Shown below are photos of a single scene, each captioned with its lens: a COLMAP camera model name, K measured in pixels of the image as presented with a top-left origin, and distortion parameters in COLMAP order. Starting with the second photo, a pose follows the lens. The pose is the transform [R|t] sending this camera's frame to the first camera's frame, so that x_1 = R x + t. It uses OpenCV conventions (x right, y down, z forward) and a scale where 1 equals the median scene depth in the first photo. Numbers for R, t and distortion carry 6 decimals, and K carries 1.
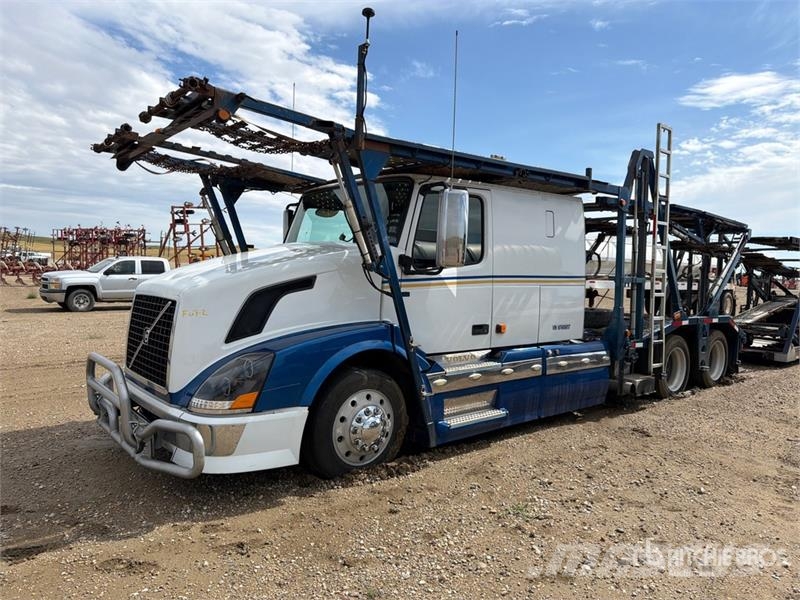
lens RADIAL K [[566.6, 0, 406.1], [0, 566.6, 297.6], [0, 0, 1]] dist [0.105358, -0.150105]
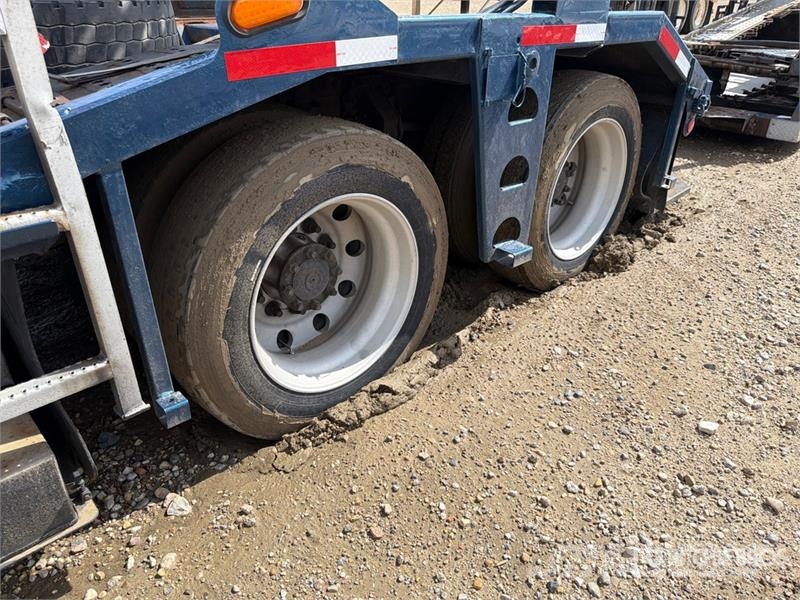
lens RADIAL K [[570.8, 0, 402.5], [0, 570.8, 304.7], [0, 0, 1]] dist [0.080050, -0.105043]
pose [[0.997455, -0.050907, 0.049921, 0.663179], [0.023522, 0.895904, 0.443625, 0.049103], [-0.067308, -0.441322, 0.894821, 1.122766]]
